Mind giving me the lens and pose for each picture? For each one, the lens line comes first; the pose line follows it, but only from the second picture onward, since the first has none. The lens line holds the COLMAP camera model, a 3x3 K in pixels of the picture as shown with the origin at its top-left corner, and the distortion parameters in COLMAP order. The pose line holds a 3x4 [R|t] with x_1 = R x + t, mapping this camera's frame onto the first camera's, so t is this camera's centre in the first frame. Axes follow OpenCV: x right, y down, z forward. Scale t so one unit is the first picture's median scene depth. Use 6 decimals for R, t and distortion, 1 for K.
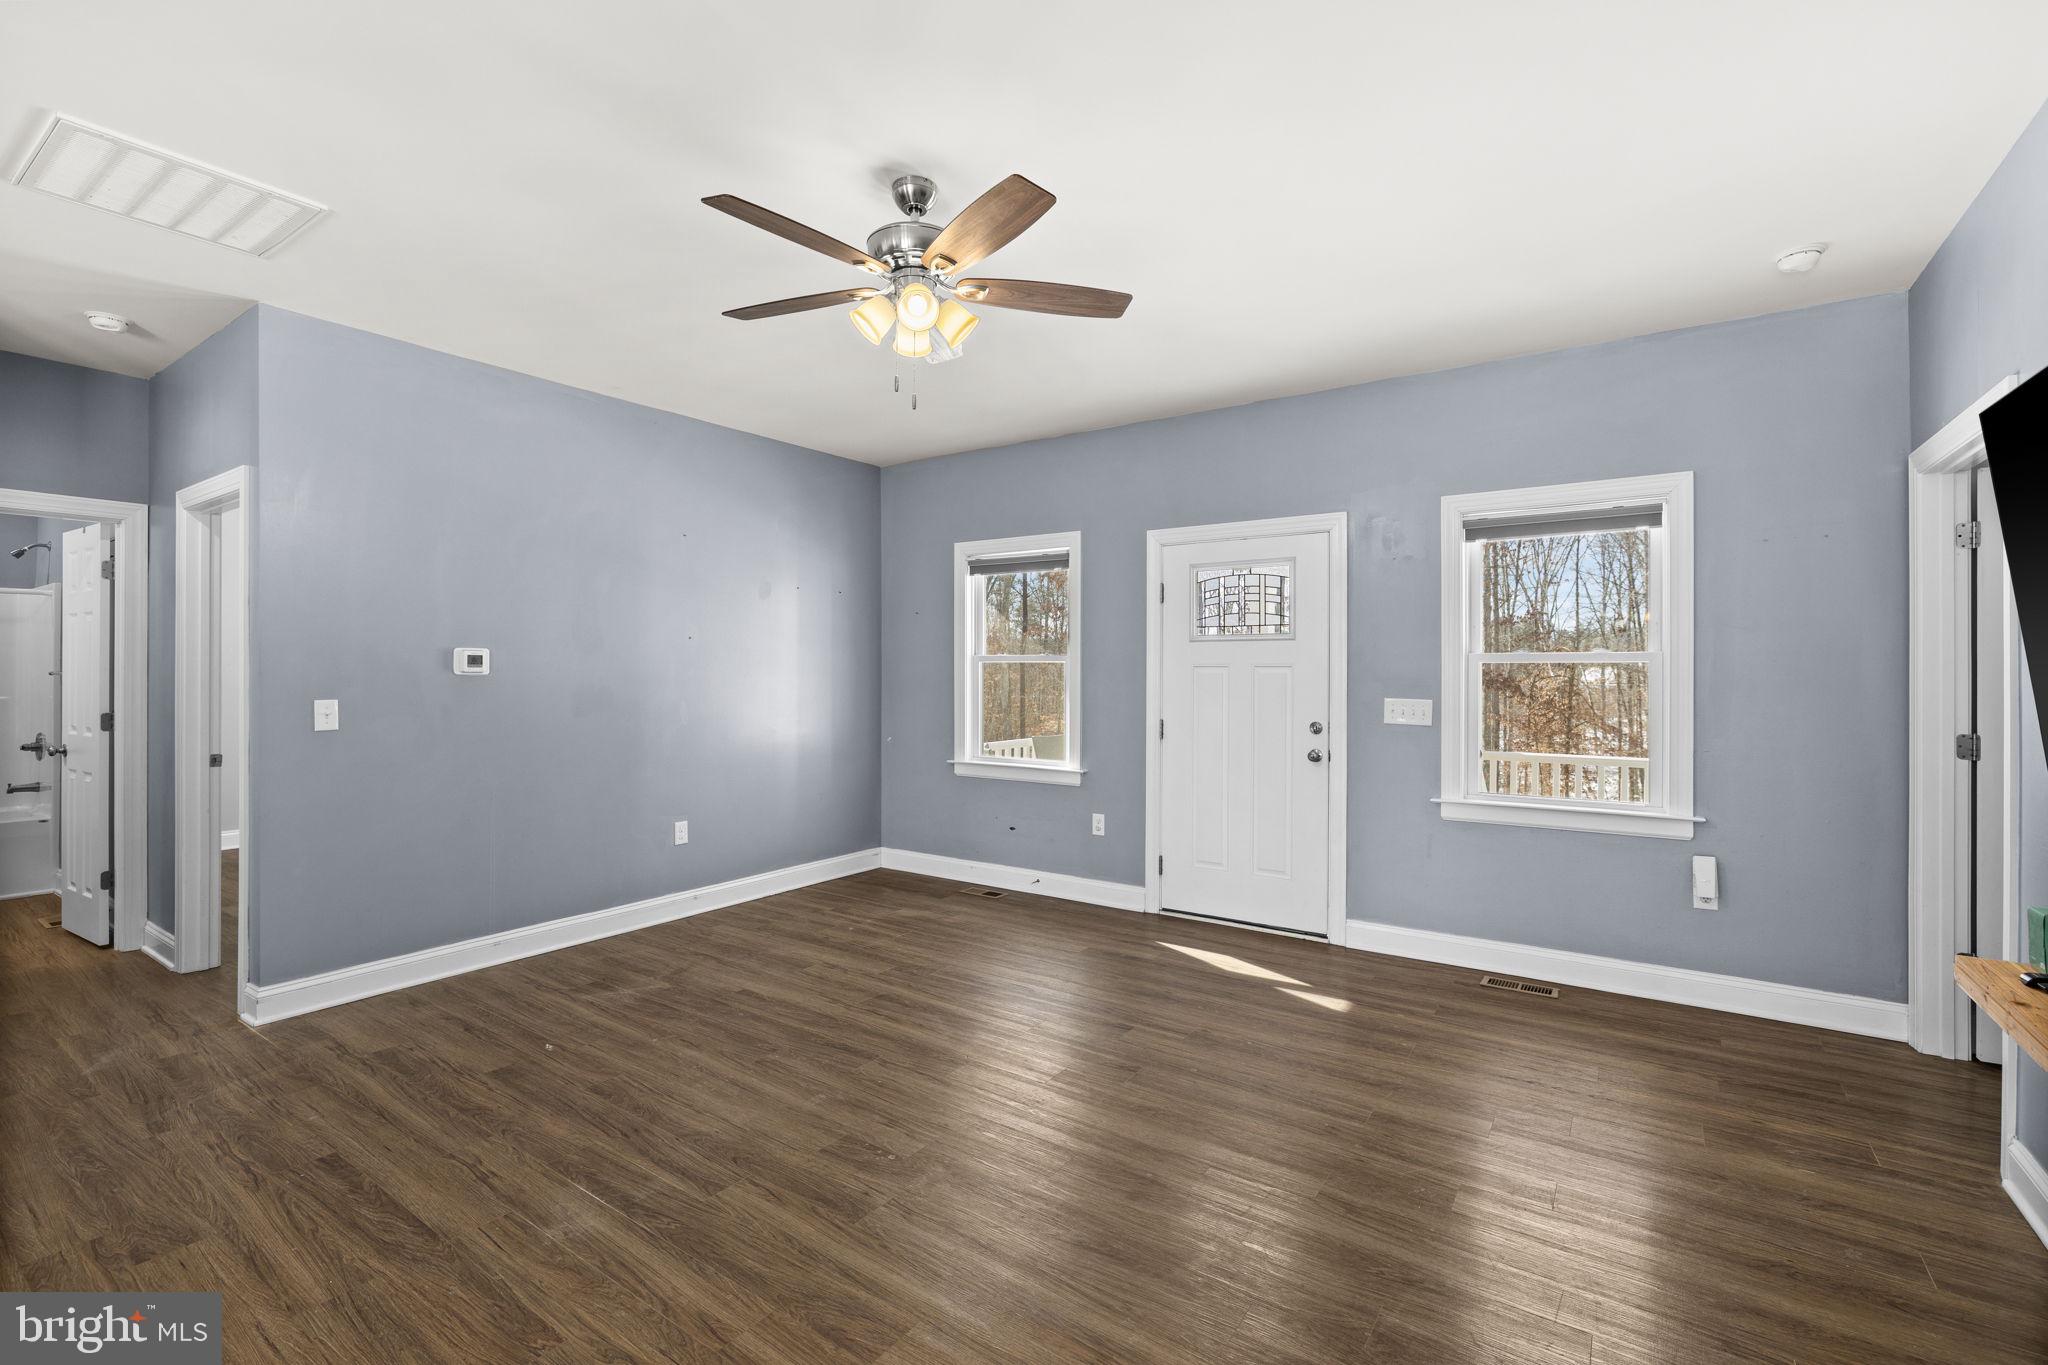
lens RADIAL K [[901.2, 0, 1019.0], [0, 901.2, 670.4], [0, 0, 1]] dist [-0.002551, 0.000030]
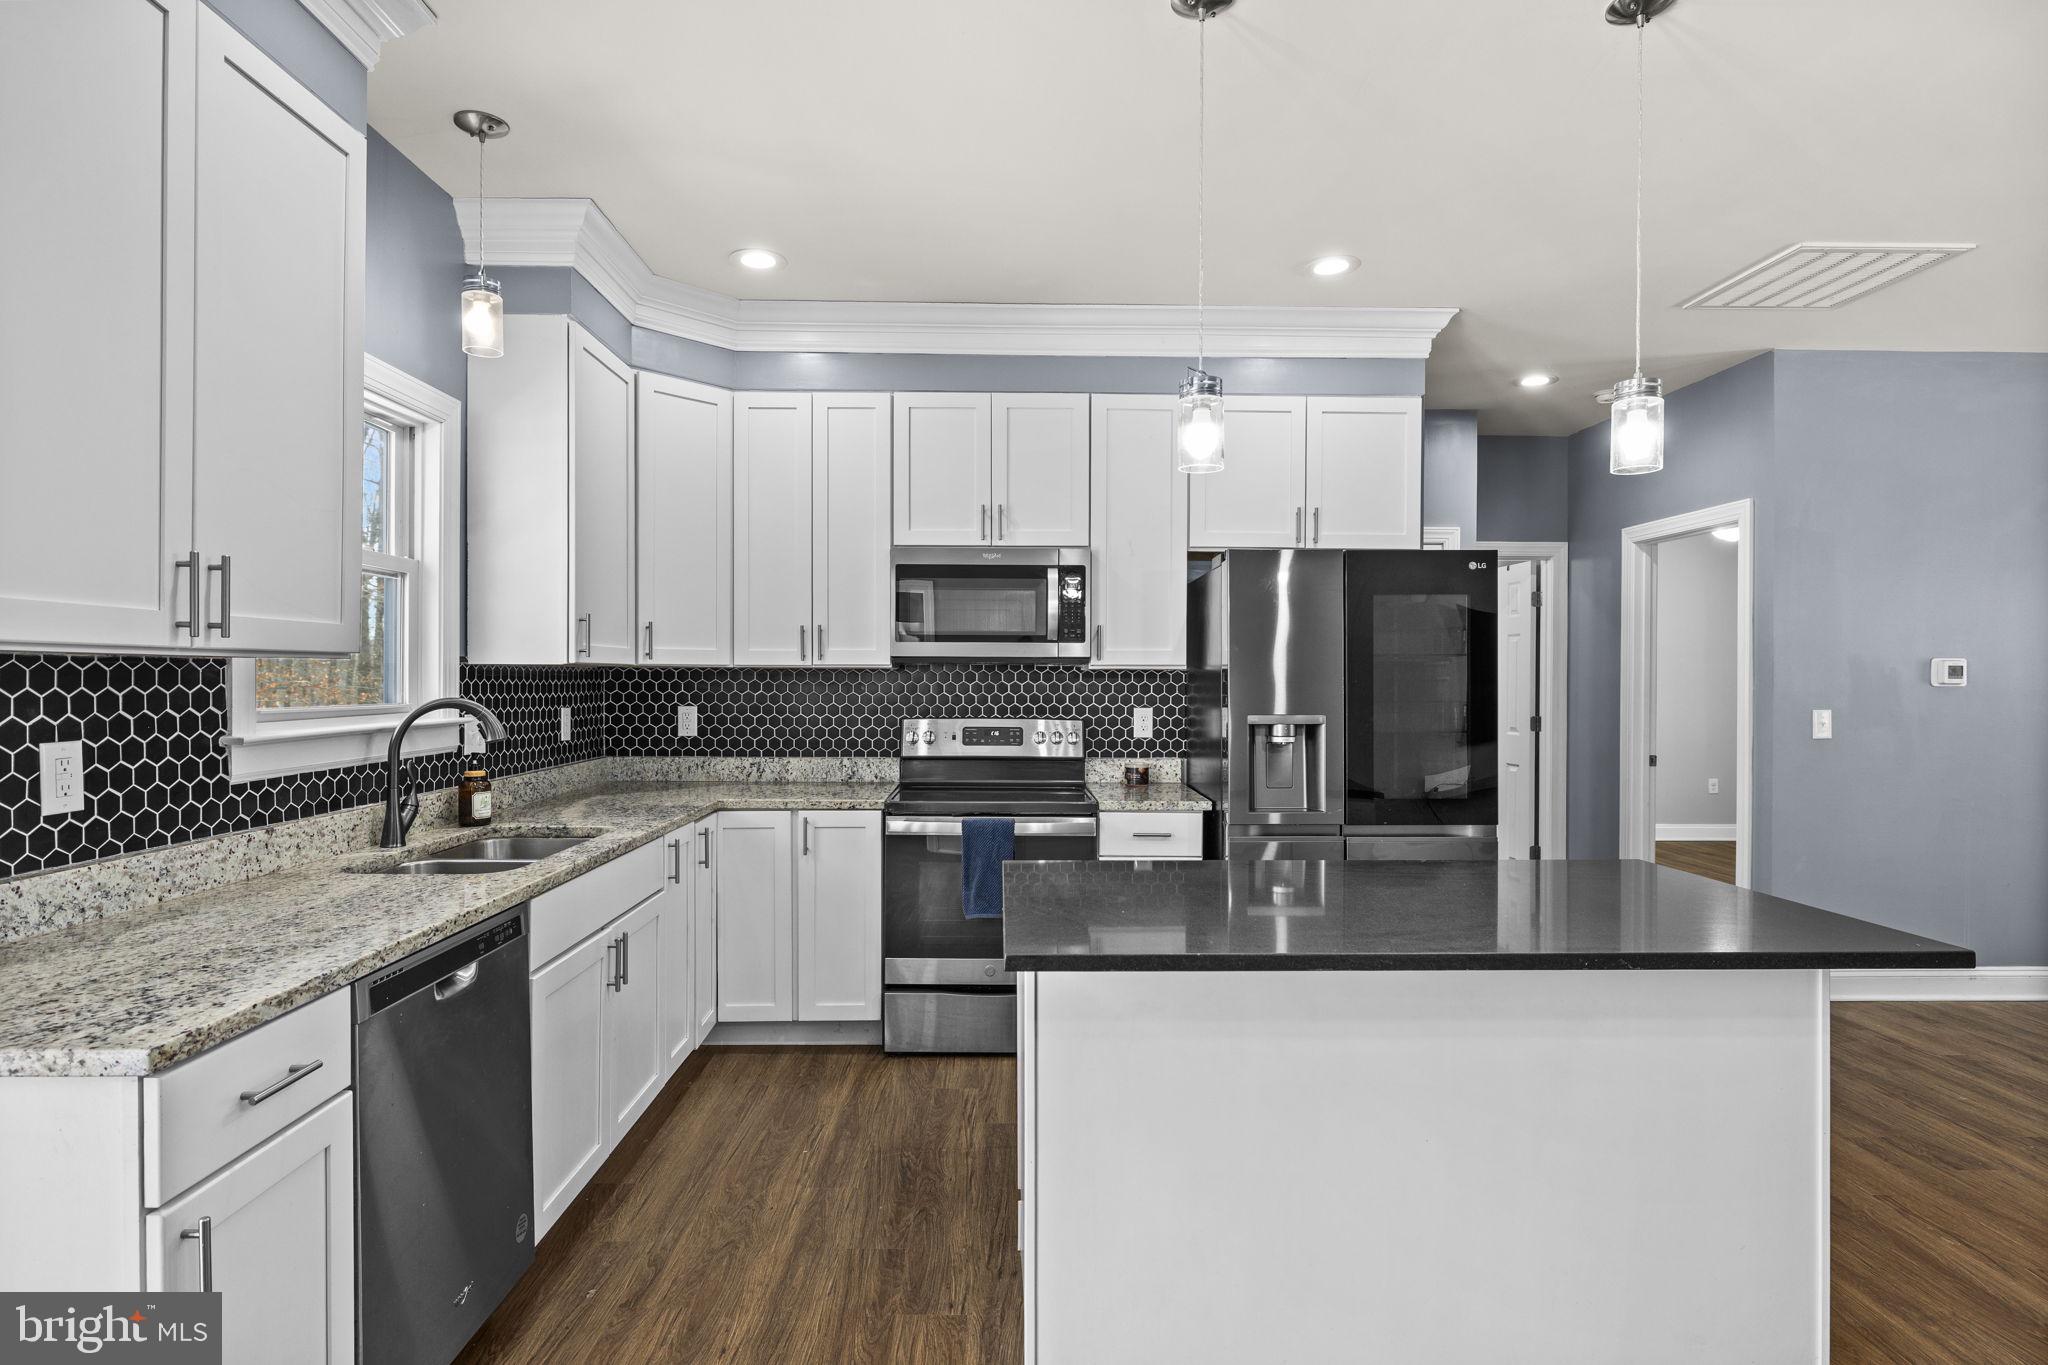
lens RADIAL K [[1045.4, 0, 1024.0], [0, 1045.4, 682.5], [0, 0, 1]] dist [-0.001308, -0.000077]
pose [[0.587050, 0.001935, -0.809548, -0.281180], [-0.001019, 0.999998, 0.001652, -0.000372], [0.809550, -0.000145, 0.587051, -0.411214]]
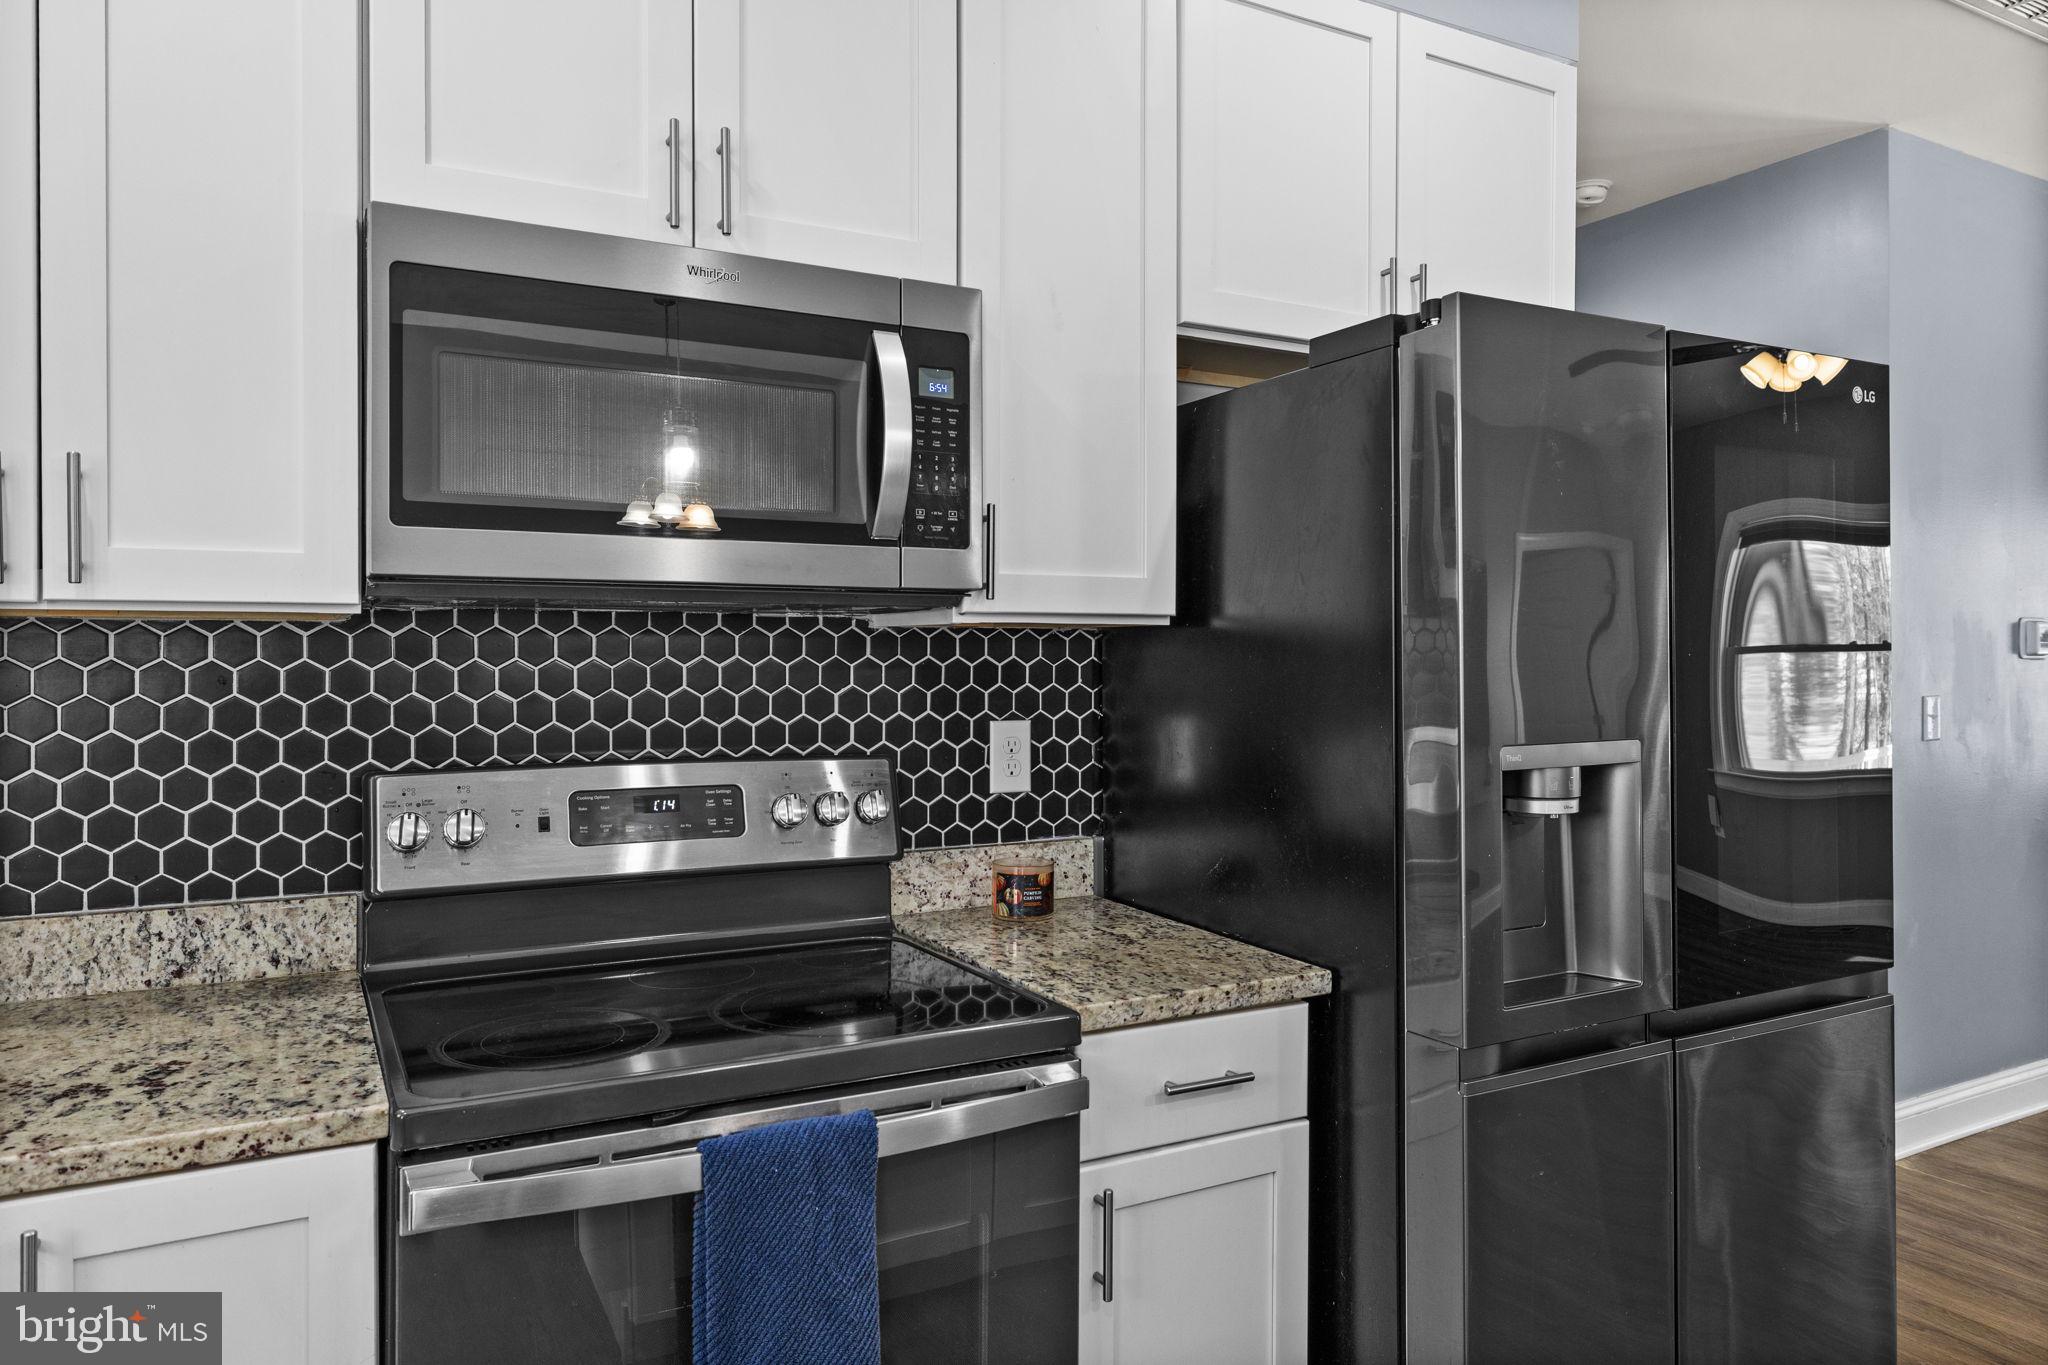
lens RADIAL K [[1343.3, 0, 1015.7], [0, 1343.3, 660.0], [0, 0, 1]] dist [-0.001471, 0.001255]
pose [[0.891064, 0.000079, -0.453877, -0.802545], [0.002507, 0.999984, 0.005097, -0.001118], [0.453870, -0.005680, 0.891050, -0.193382]]
